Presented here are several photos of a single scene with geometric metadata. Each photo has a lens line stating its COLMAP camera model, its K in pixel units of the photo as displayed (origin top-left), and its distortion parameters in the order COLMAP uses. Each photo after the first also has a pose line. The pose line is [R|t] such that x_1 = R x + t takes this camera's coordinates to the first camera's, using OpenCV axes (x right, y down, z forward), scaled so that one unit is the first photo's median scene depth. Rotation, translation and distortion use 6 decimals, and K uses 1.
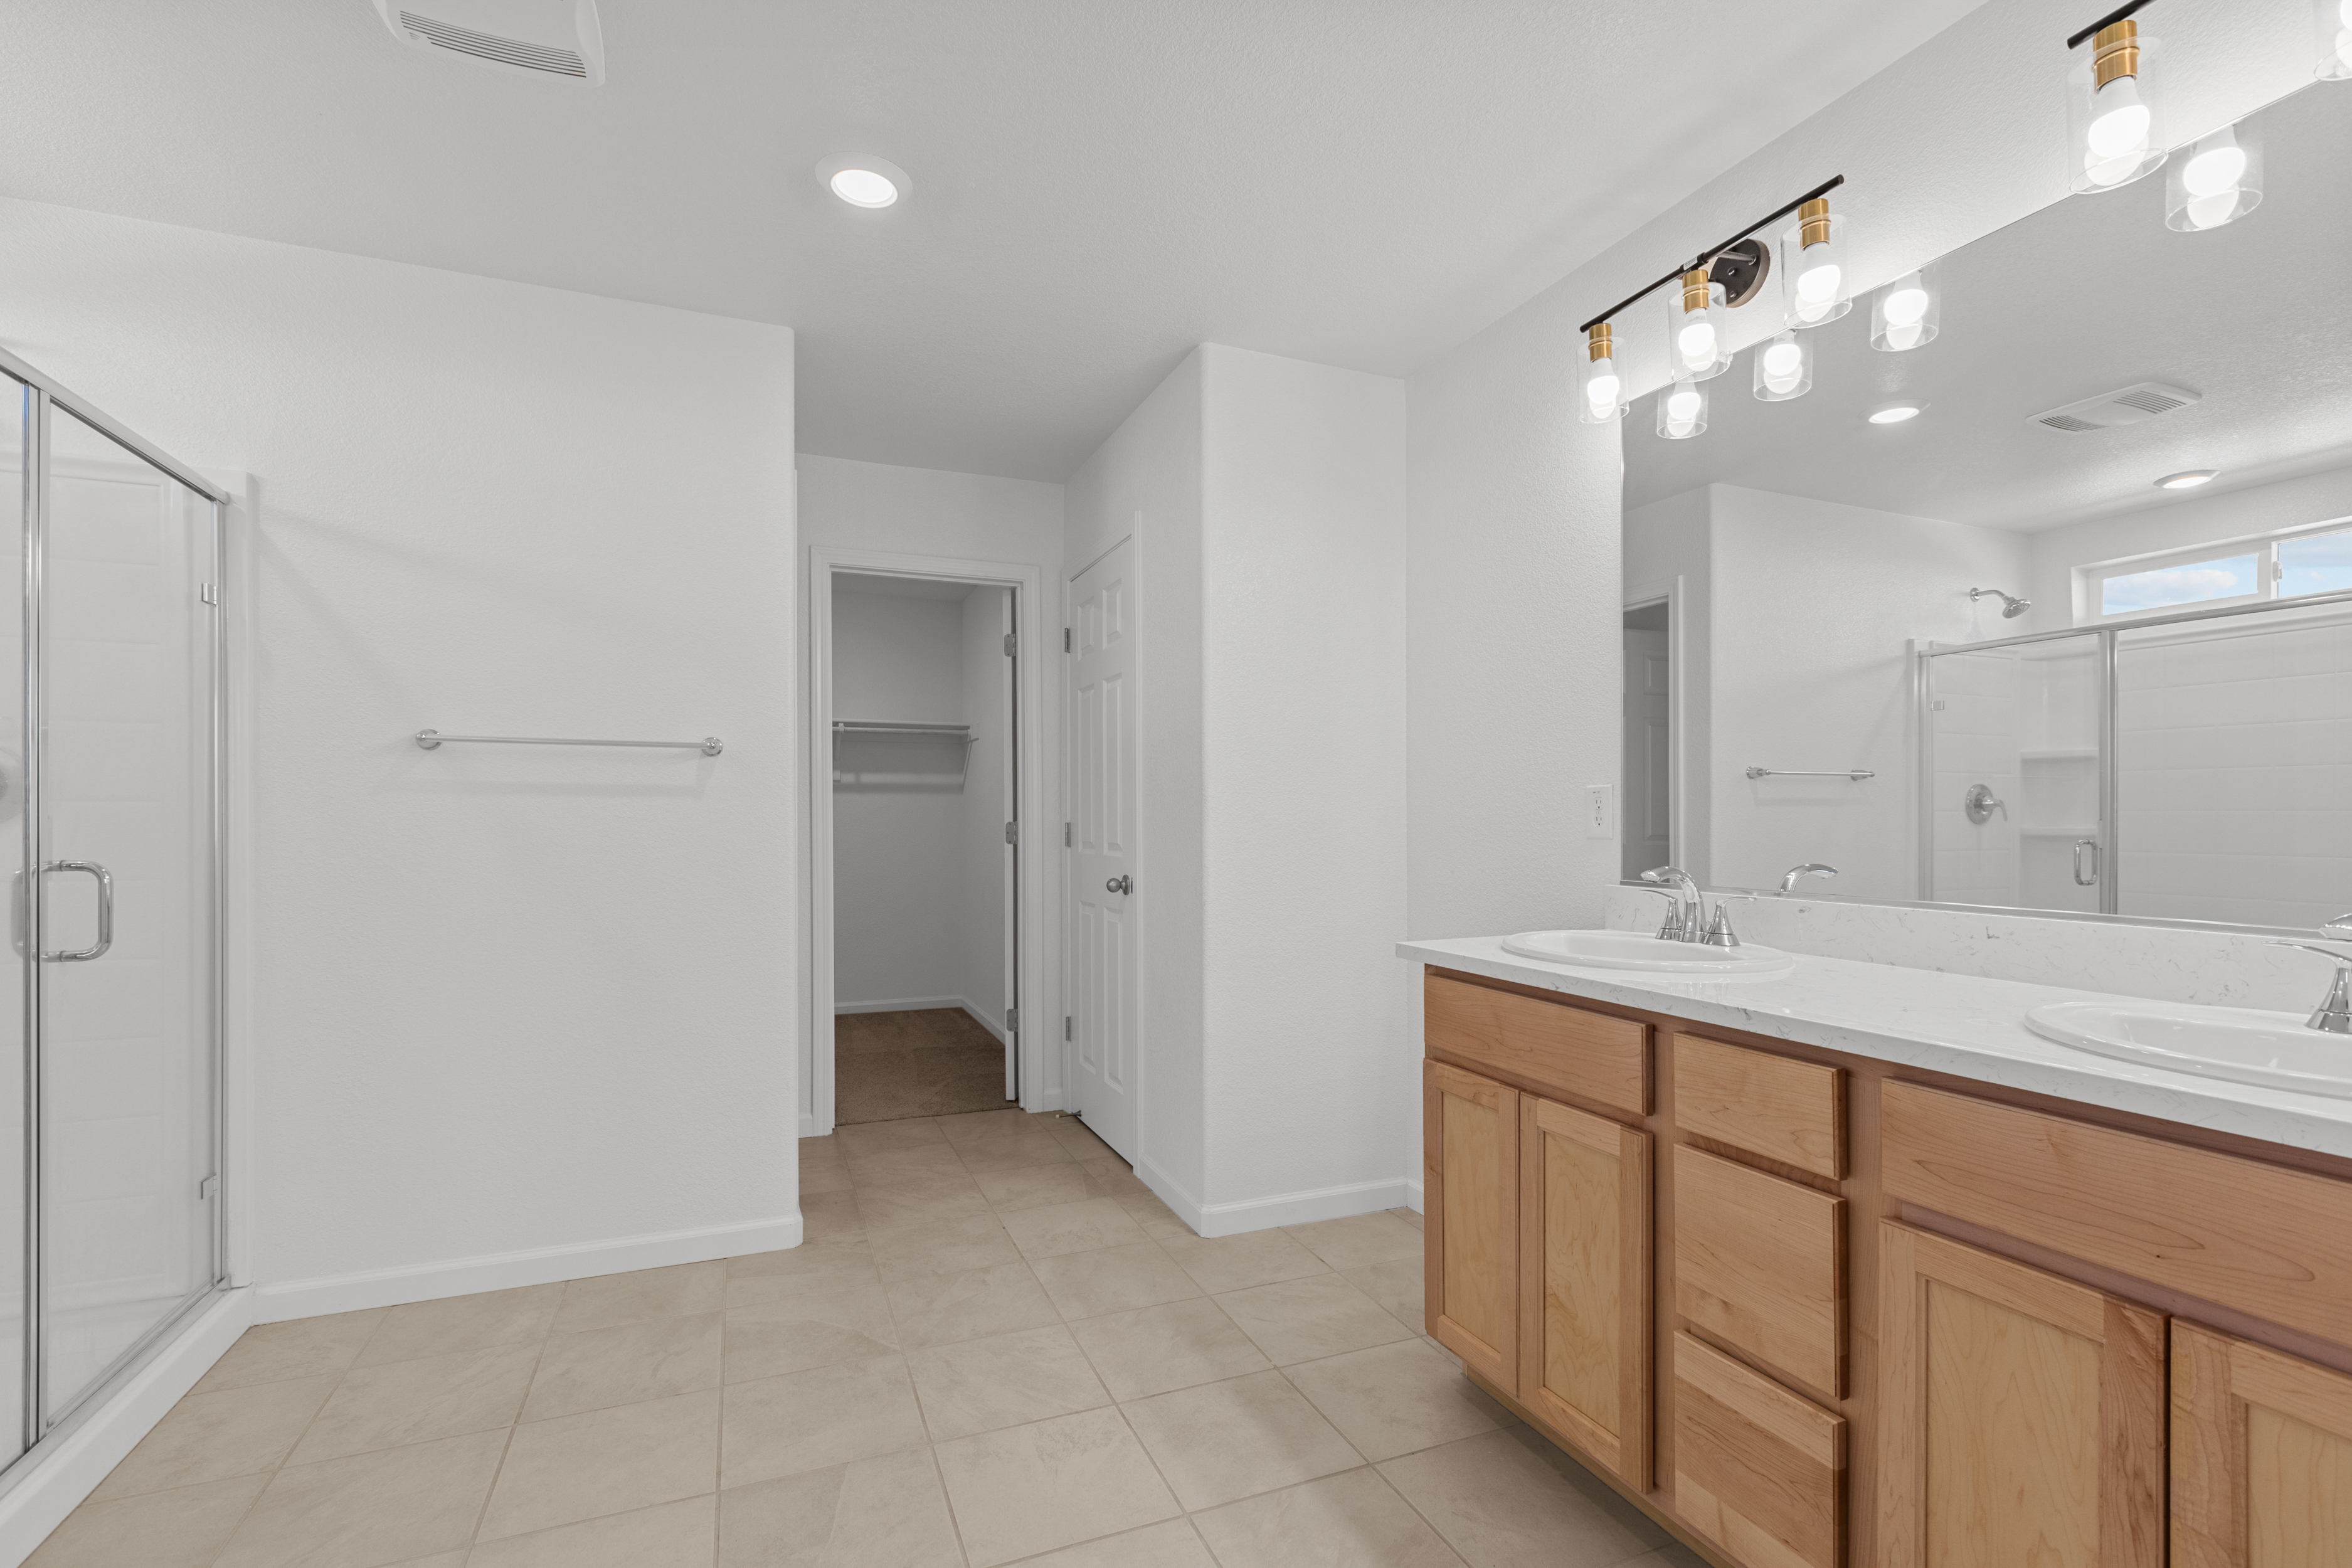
lens RADIAL K [[1052.5, 0, 1163.6], [0, 1052.5, 805.2], [0, 0, 1]] dist [-0.000560, -0.000265]
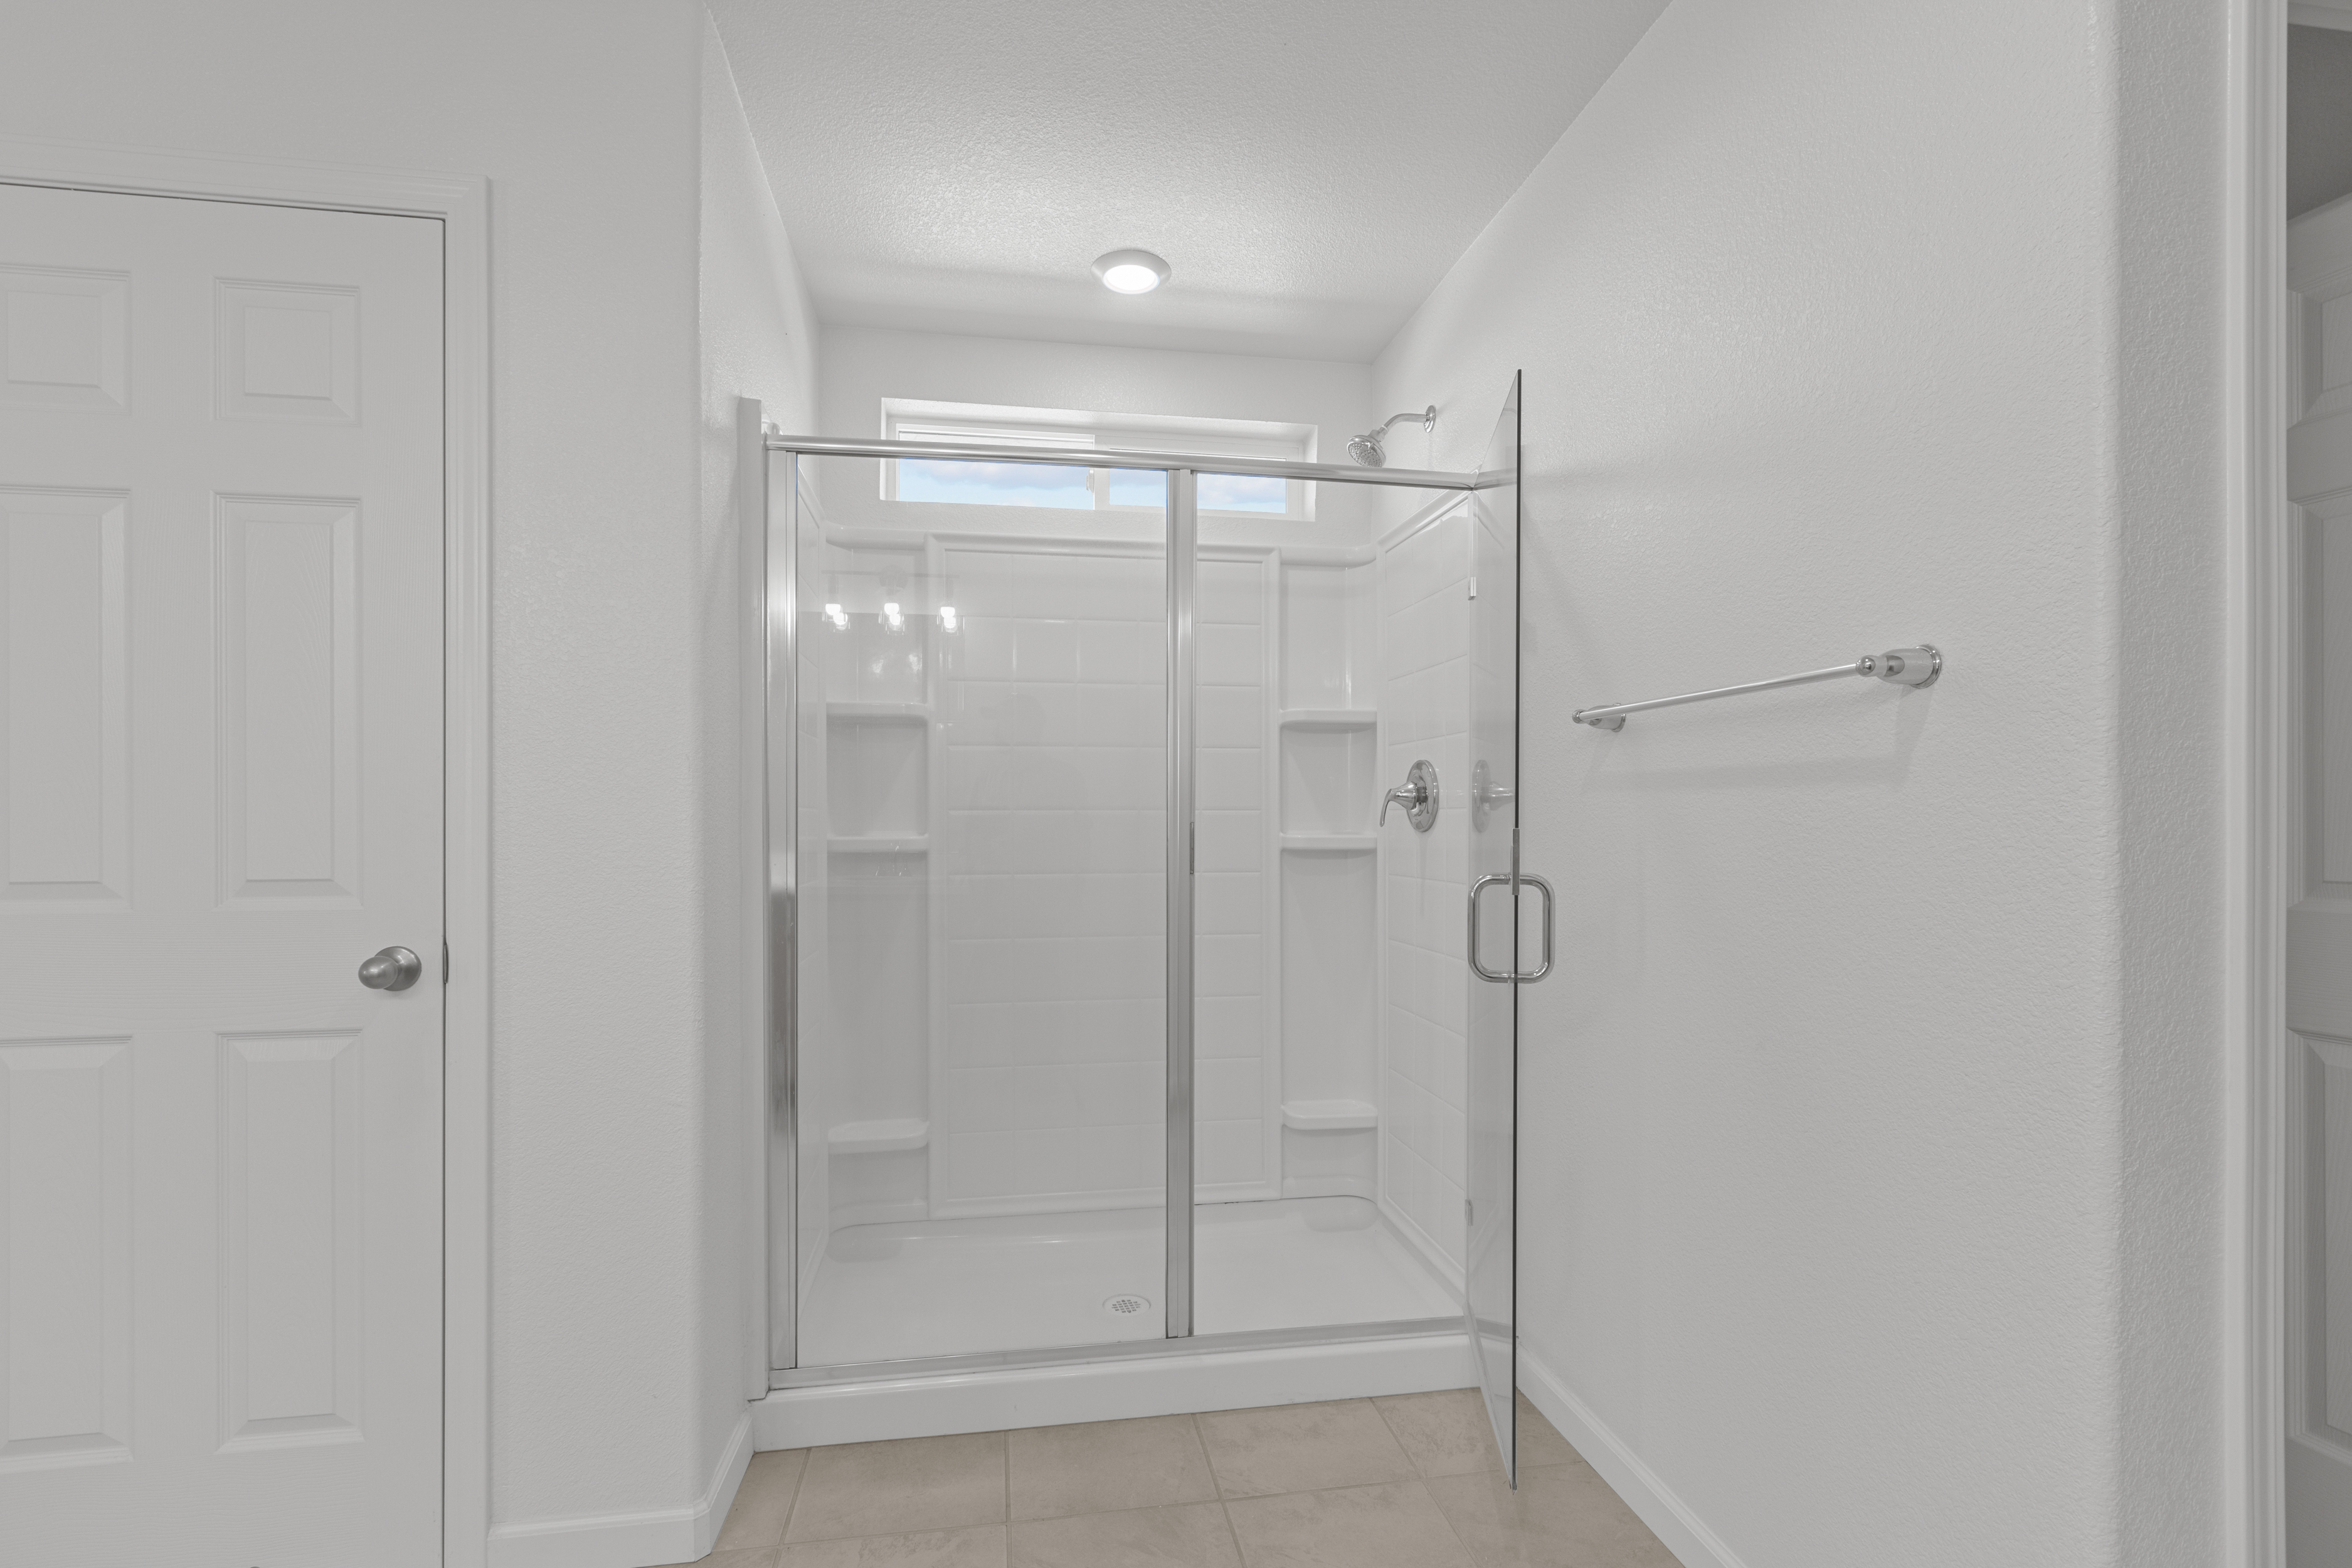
lens RADIAL K [[1052.5, 0, 1163.6], [0, 1052.5, 805.2], [0, 0, 1]] dist [-0.000560, -0.000265]
pose [[-0.211492, -0.003856, -0.977372, 0.072160], [0.010600, 0.999924, -0.006239, 0.002360], [0.977322, -0.011680, -0.211435, 0.782099]]
